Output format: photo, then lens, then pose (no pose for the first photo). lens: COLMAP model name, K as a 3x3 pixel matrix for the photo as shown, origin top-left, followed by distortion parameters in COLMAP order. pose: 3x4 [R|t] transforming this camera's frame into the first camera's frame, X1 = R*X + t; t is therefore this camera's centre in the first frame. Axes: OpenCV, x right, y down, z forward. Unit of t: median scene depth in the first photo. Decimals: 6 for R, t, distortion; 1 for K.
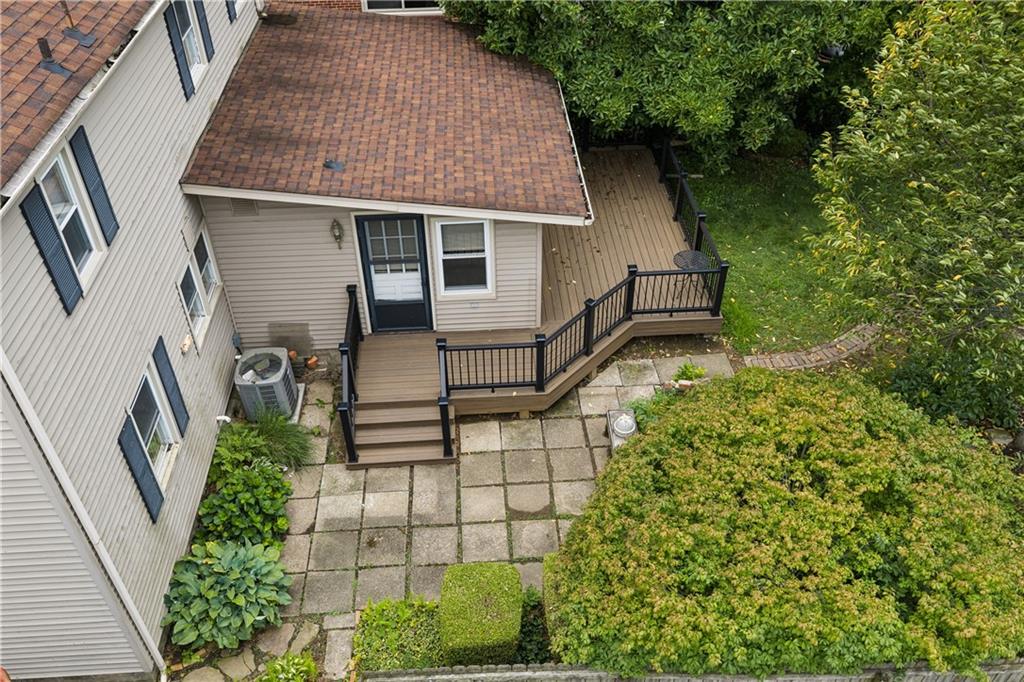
lens RADIAL K [[874.7, 0, 514.5], [0, 874.7, 349.9], [0, 0, 1]] dist [0.014523, -0.025625]
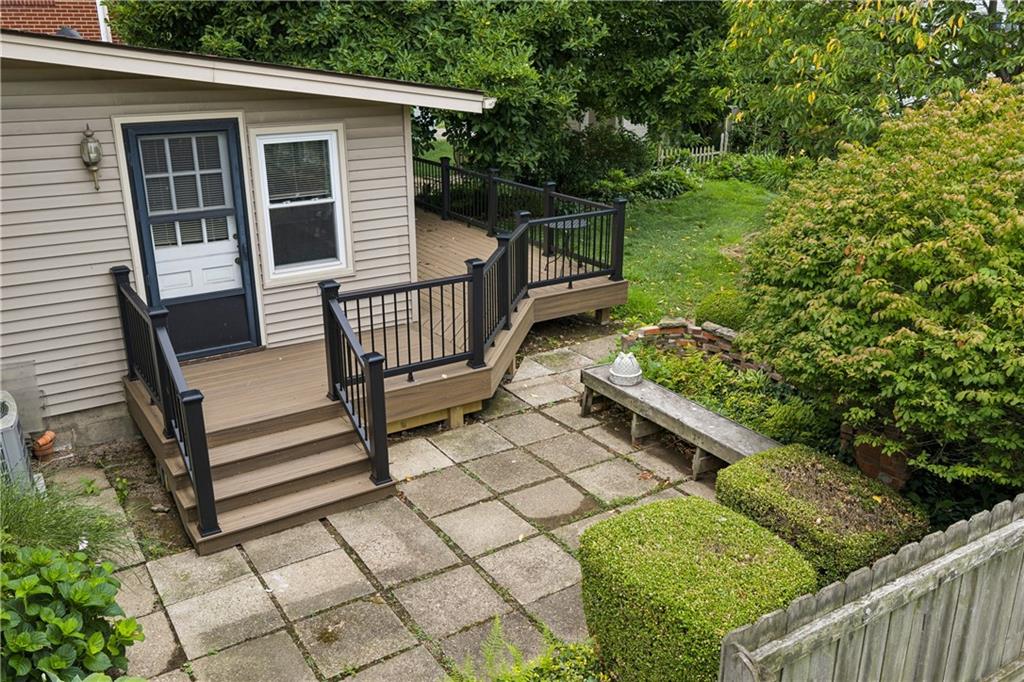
lens RADIAL K [[874.7, 0, 503.2], [0, 874.7, 333.0], [0, 0, 1]] dist [0.014523, -0.025625]
pose [[0.873701, -0.155046, 0.461094, -0.240967], [0.313223, 0.904525, -0.289355, 0.211945], [-0.372208, 0.397234, 0.838848, 0.451774]]
